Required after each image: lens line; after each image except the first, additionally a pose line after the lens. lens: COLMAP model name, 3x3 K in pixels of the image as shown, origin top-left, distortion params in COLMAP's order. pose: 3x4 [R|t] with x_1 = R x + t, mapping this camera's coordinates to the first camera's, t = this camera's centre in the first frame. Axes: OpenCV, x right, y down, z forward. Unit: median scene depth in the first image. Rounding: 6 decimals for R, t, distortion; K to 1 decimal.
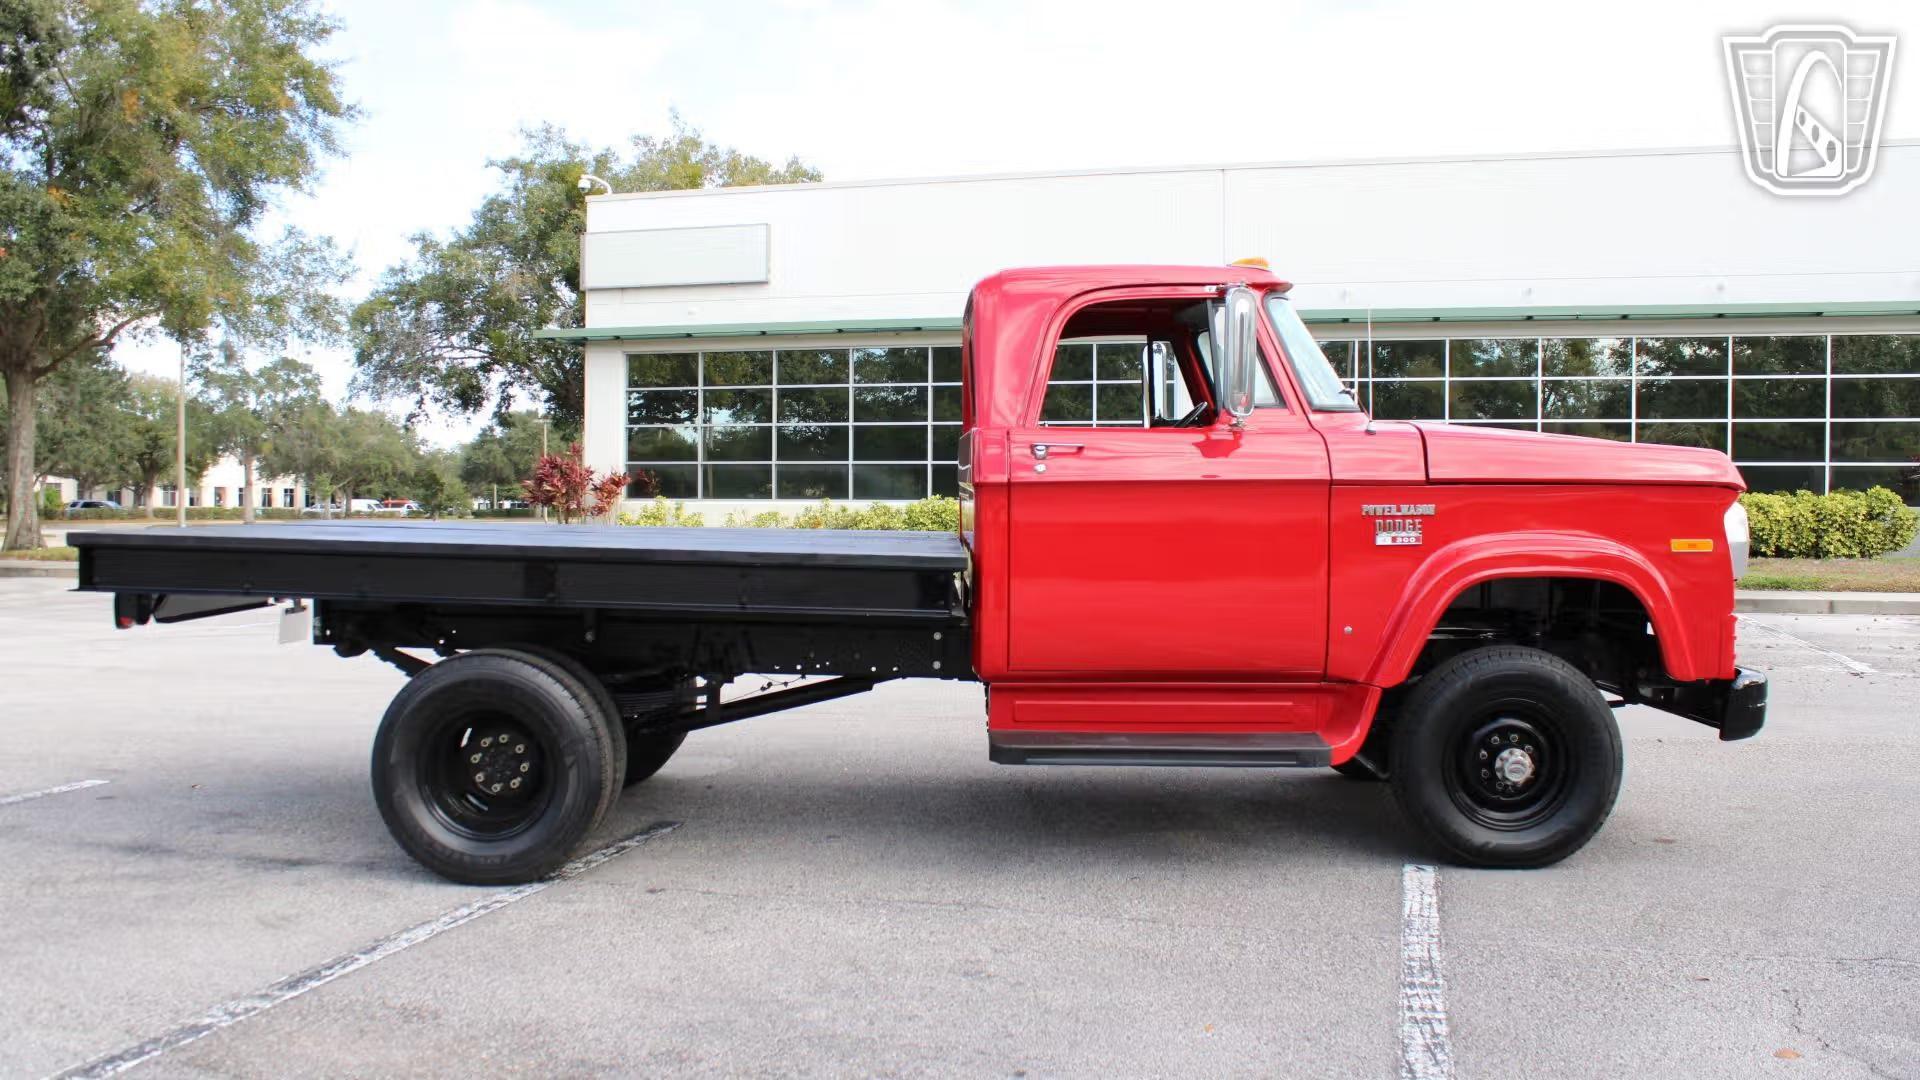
lens RADIAL K [[1662.1, 0, 964.7], [0, 1662.1, 540.9], [0, 0, 1]] dist [-0.155911, 0.143754]
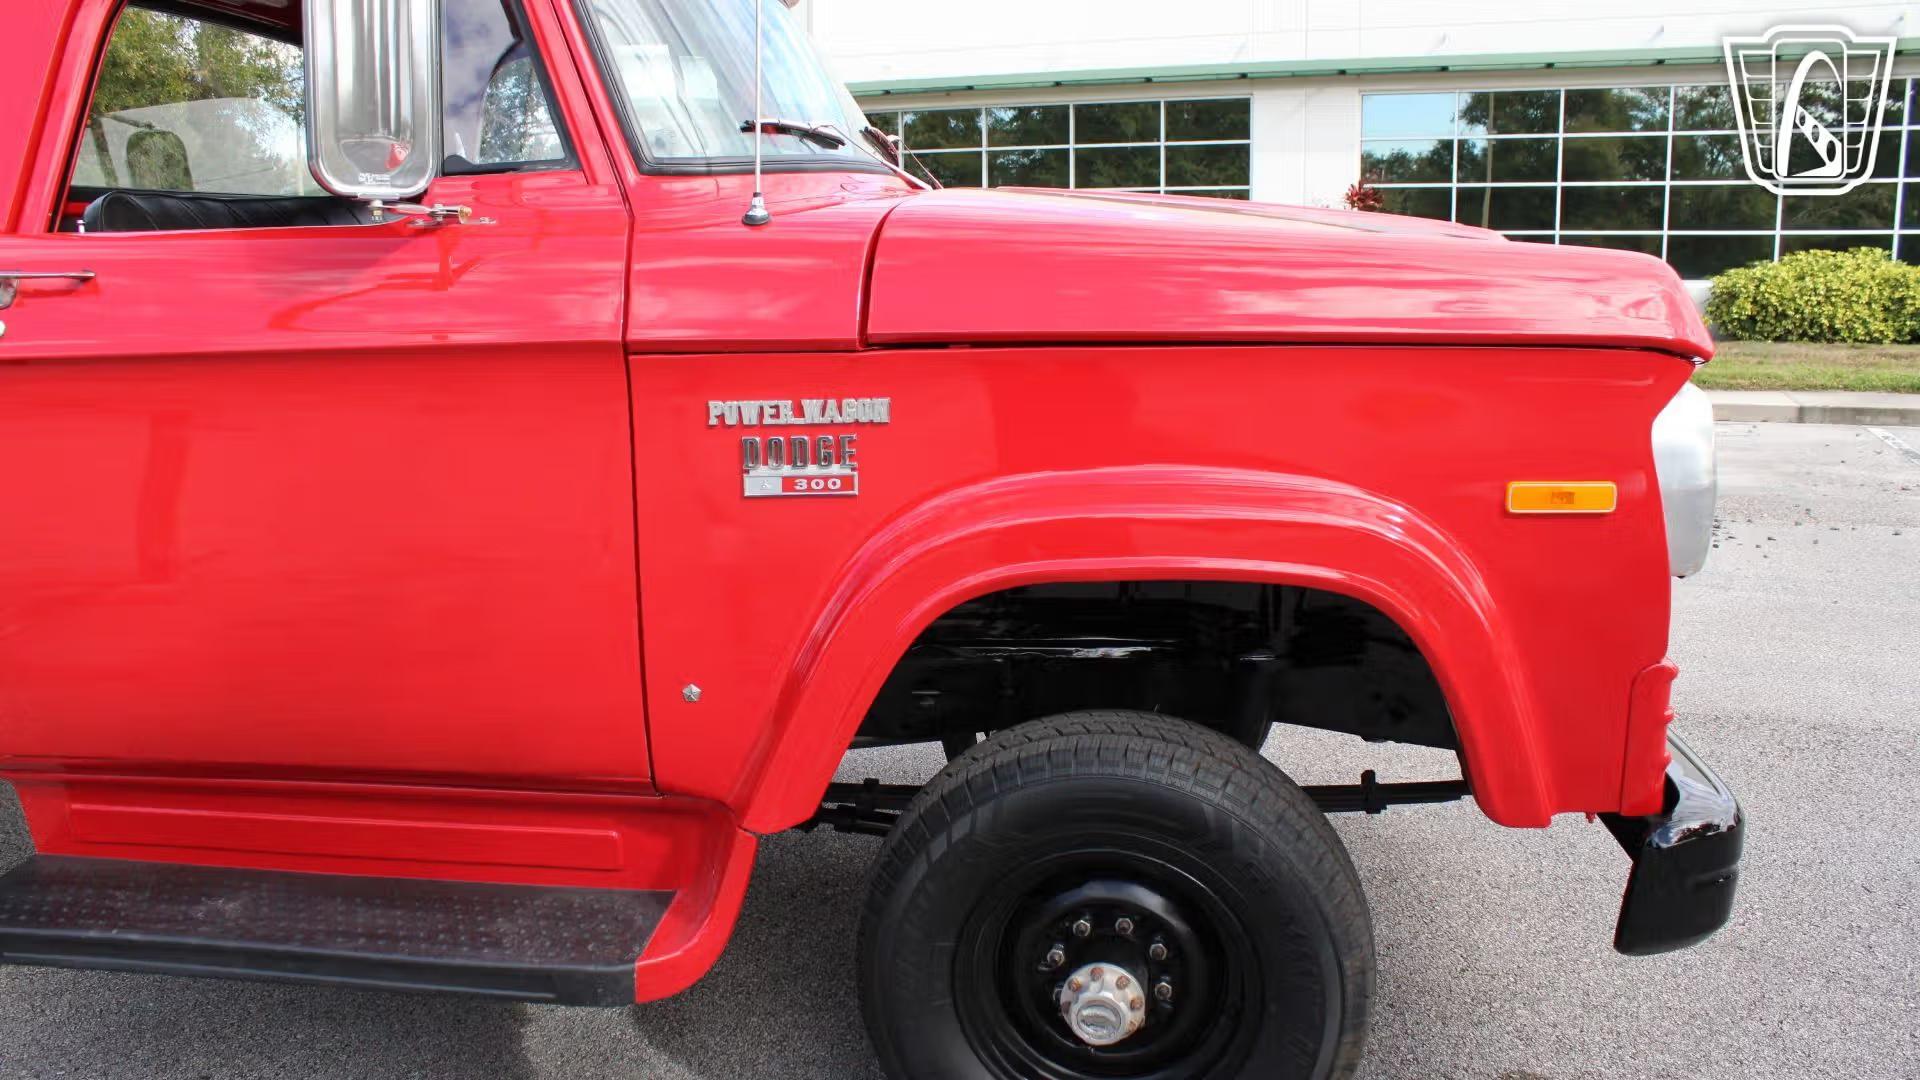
lens RADIAL K [[1596.9, 0, 947.2], [0, 1596.9, 535.9], [0, 0, 1]] dist [-0.169246, 0.149749]
pose [[0.992991, 0.005914, -0.118044, 0.069410], [0.011107, 0.989659, 0.143010, -0.008898], [0.117669, -0.143318, 0.982656, 0.121780]]
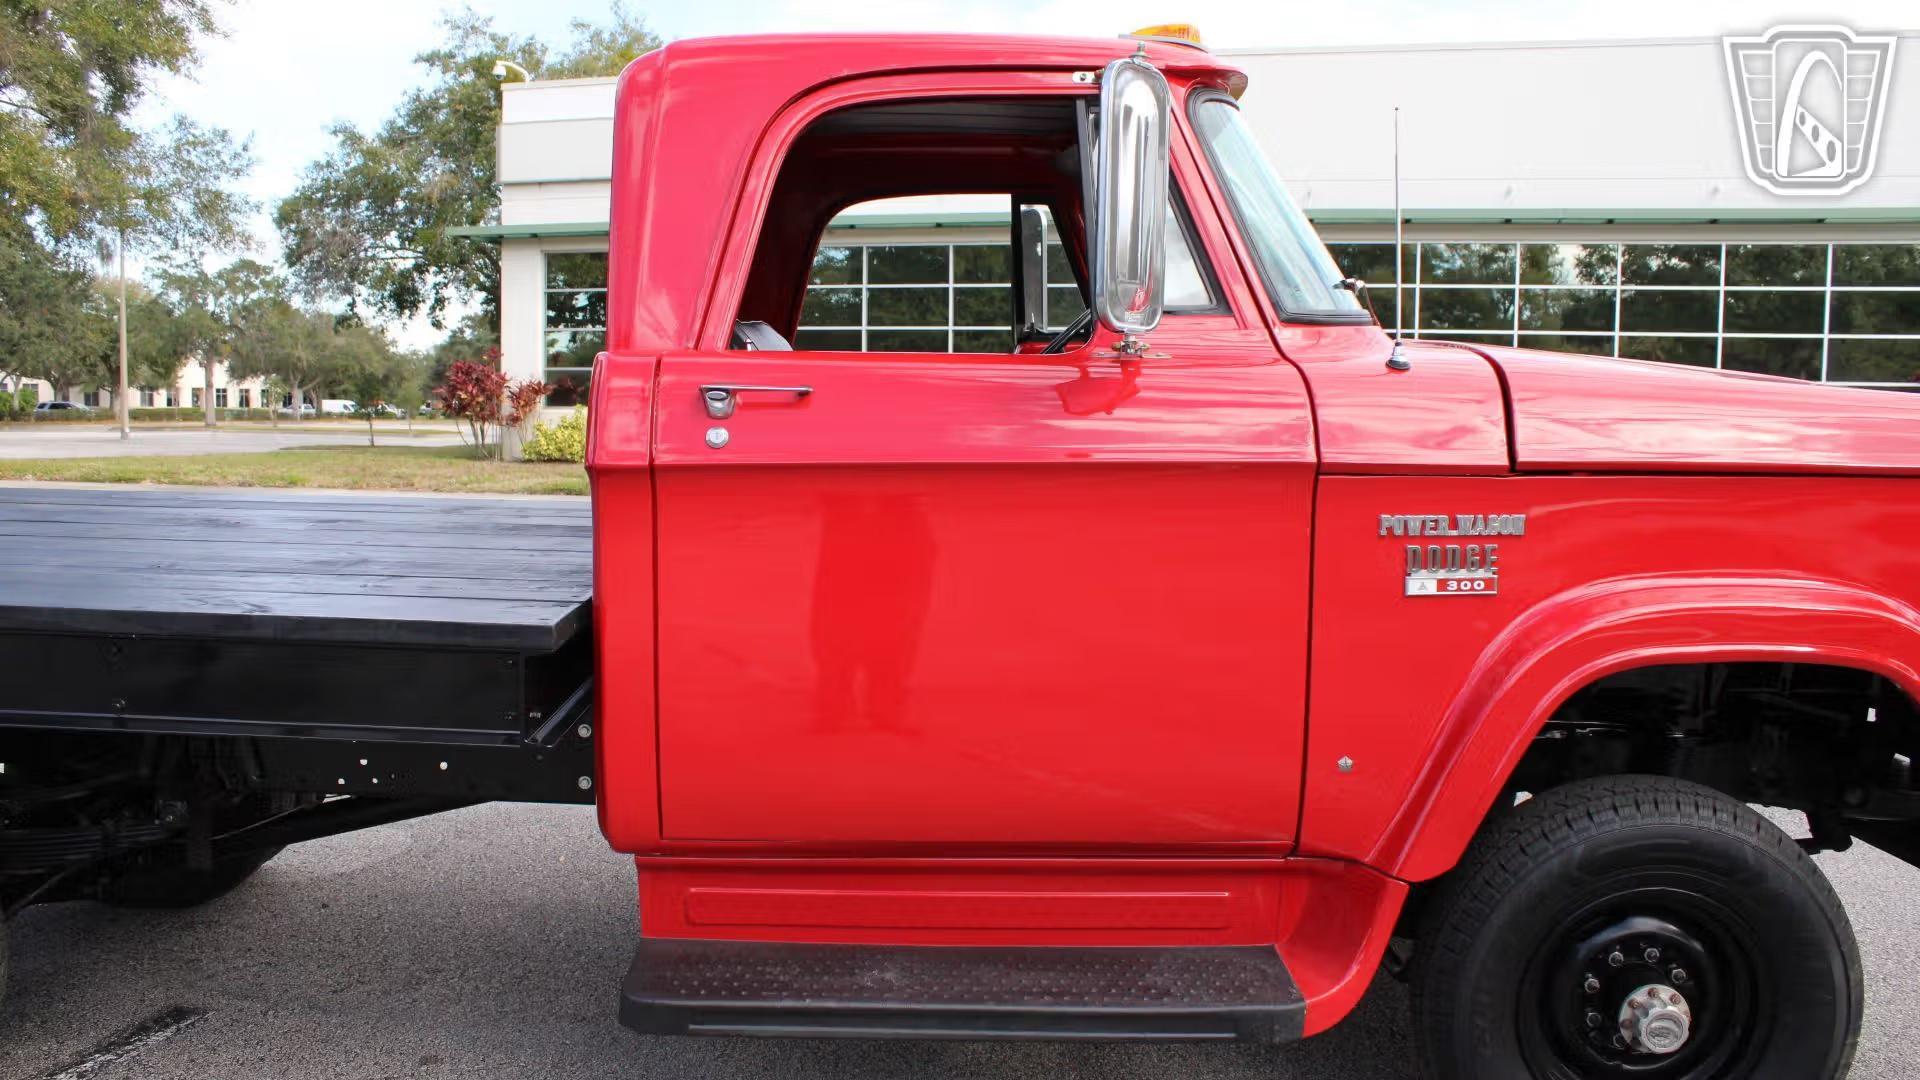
lens RADIAL K [[1596.9, 0, 947.2], [0, 1596.9, 535.9], [0, 0, 1]] dist [-0.169246, 0.149749]
pose [[0.999946, 0.006552, 0.008103, 0.021546], [-0.007024, 0.998193, 0.059678, -0.008531], [-0.007697, -0.059731, 0.998185, 0.105698]]
